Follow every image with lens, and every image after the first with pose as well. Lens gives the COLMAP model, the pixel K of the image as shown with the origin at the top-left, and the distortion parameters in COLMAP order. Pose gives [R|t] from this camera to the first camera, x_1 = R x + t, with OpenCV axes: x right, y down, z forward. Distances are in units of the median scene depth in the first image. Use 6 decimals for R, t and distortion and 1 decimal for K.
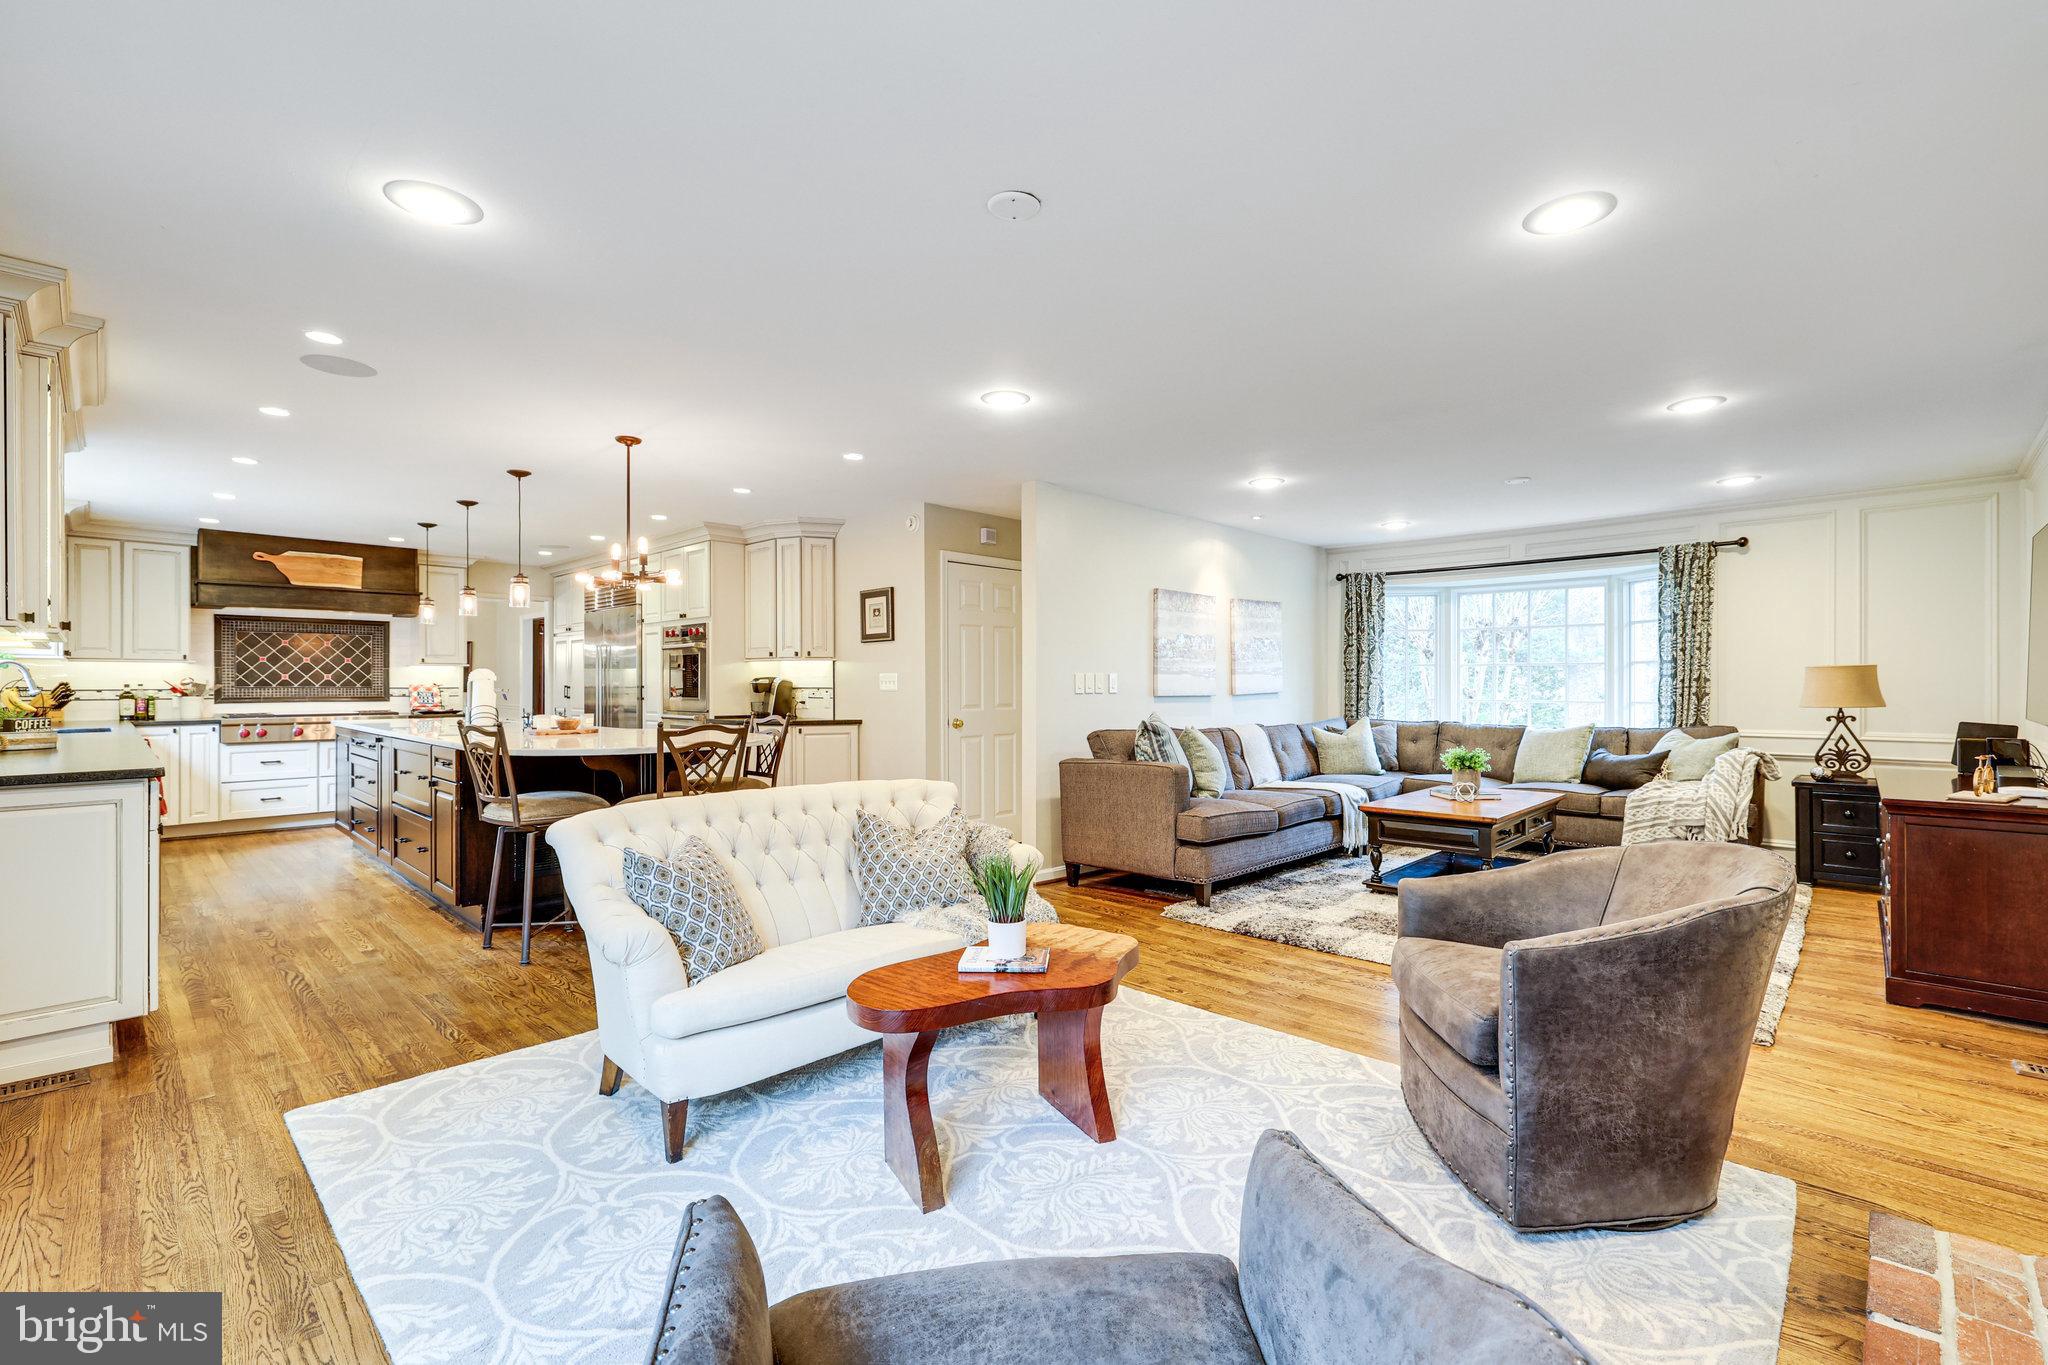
lens RADIAL K [[888.4, 0, 1024.0], [0, 888.4, 682.5], [0, 0, 1]] dist [-0.003722, -0.000065]
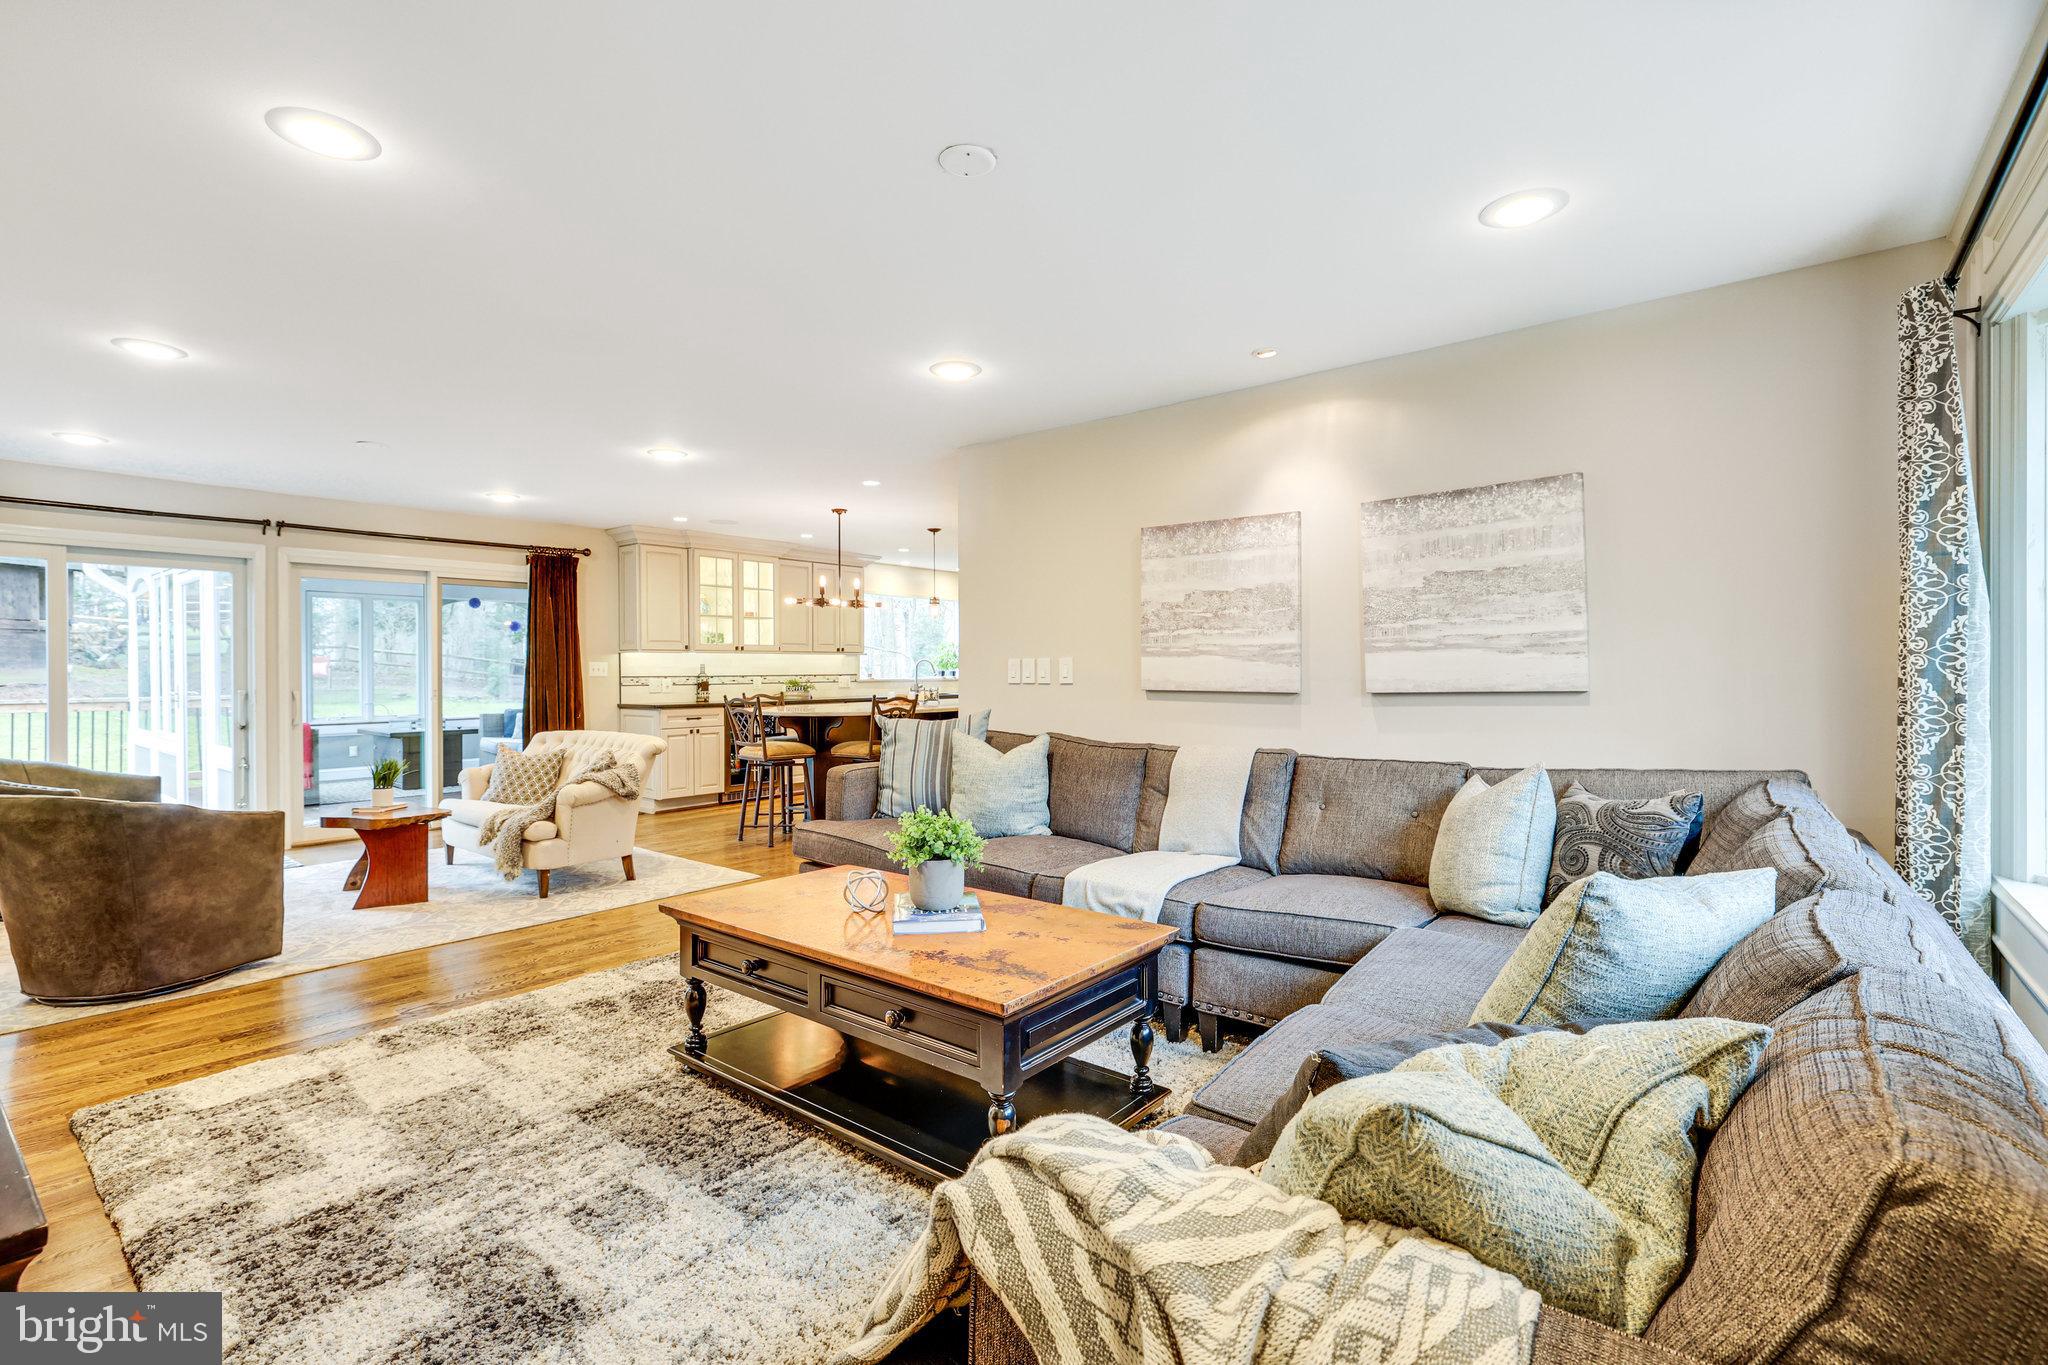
lens RADIAL K [[925.0, 0, 1025.5], [0, 925.0, 674.4], [0, 0, 1]] dist [-0.000748, -0.000293]
pose [[0.087670, 0.005323, -0.996135, 0.776698], [0.006443, 0.999962, 0.005911, -0.001119], [0.996129, -0.006936, 0.087632, 0.793578]]
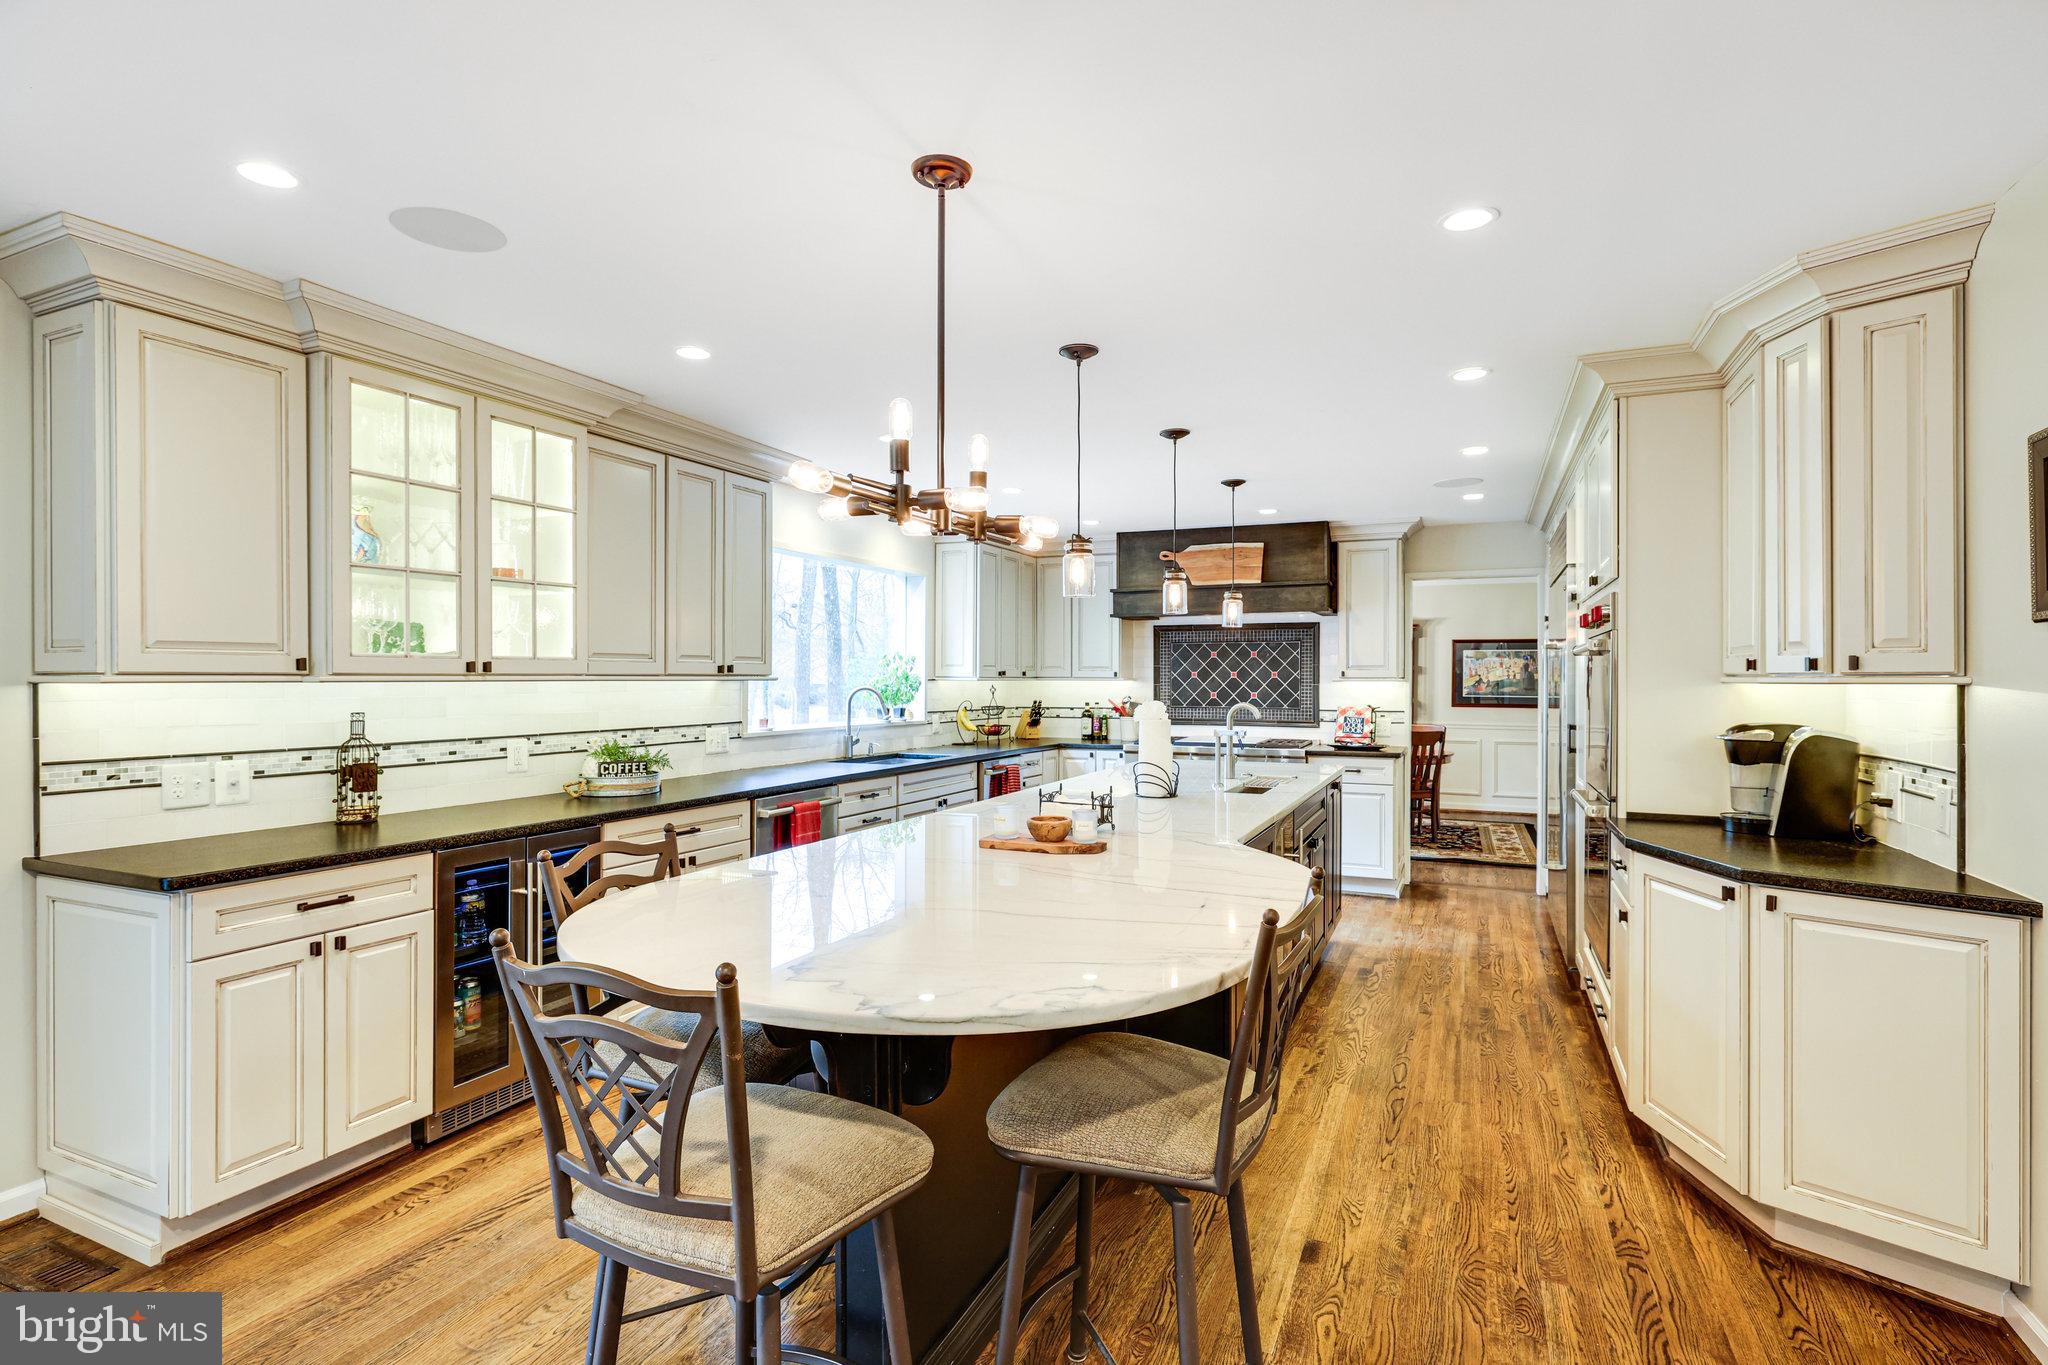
lens RADIAL K [[996.3, 0, 1024.0], [0, 996.3, 682.5], [0, 0, 1]] dist [-0.000263, 0.000020]
pose [[0.339504, 0.004916, -0.940592, -0.001257], [0.000490, 0.999985, 0.005403, -0.027680], [0.940604, -0.002295, 0.339497, 0.593686]]
